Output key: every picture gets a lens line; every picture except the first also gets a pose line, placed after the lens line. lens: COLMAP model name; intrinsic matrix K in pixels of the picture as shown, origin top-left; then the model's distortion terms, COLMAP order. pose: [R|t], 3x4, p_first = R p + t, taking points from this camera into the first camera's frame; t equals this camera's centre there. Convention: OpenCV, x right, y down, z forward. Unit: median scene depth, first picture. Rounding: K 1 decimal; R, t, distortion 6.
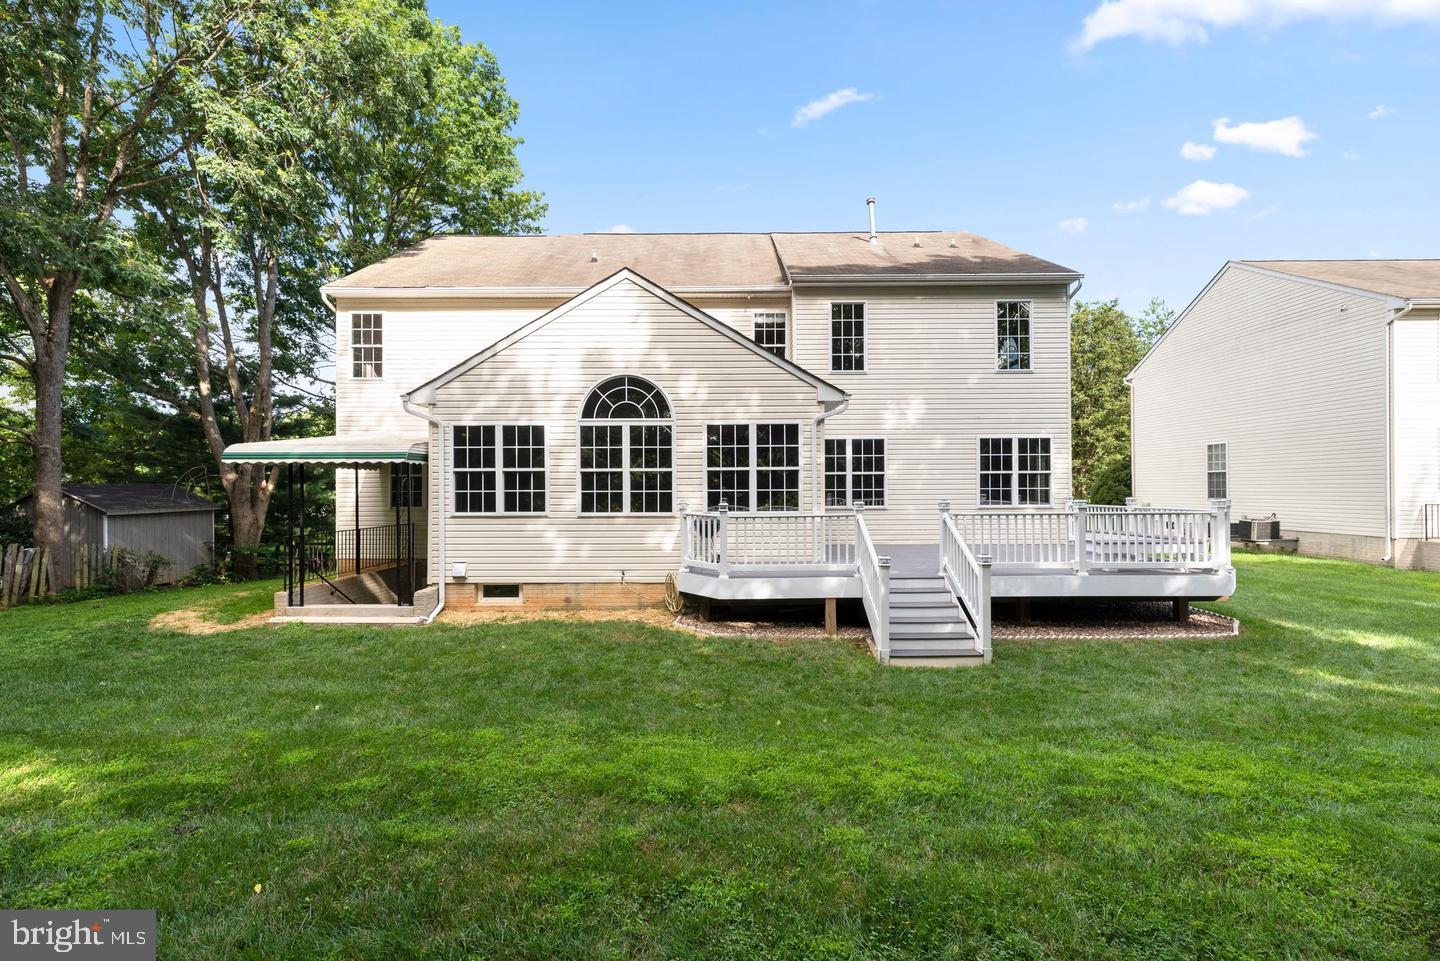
lens RADIAL K [[546.3, 0, 720.0], [0, 546.3, 480.5], [0, 0, 1]] dist [0.001847, 0.000257]
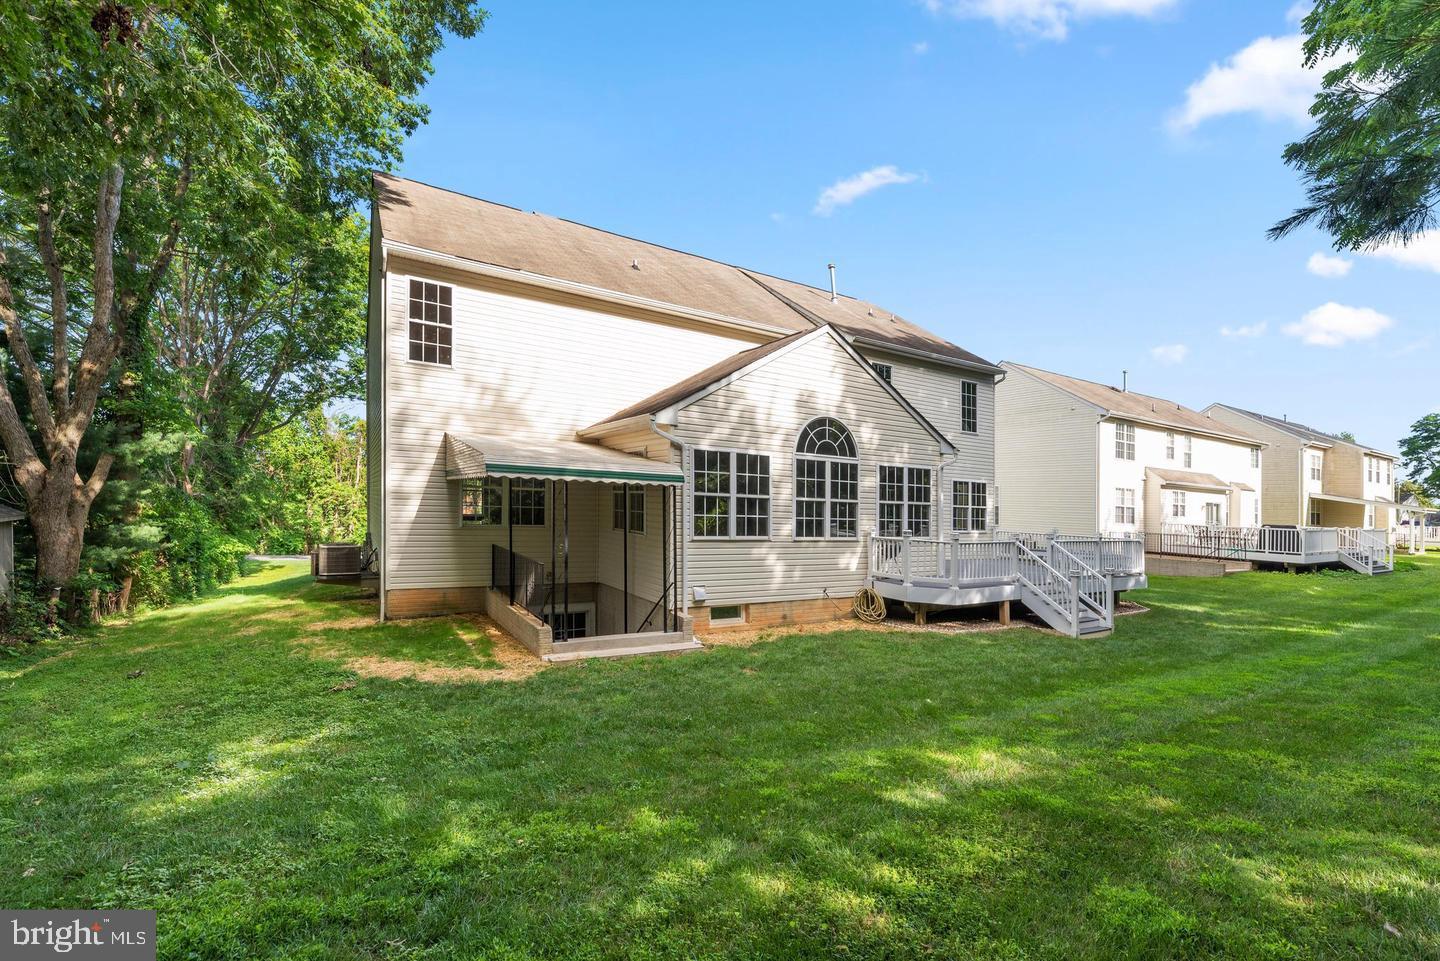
lens RADIAL K [[597.9, 0, 718.7], [0, 597.9, 488.7], [0, 0, 1]] dist [-0.000300, 0.000003]
pose [[0.859345, 0.046101, 0.509314, -1.004034], [-0.046081, 0.998857, -0.012662, -0.016878], [-0.509316, -0.012589, 0.860488, 0.036153]]
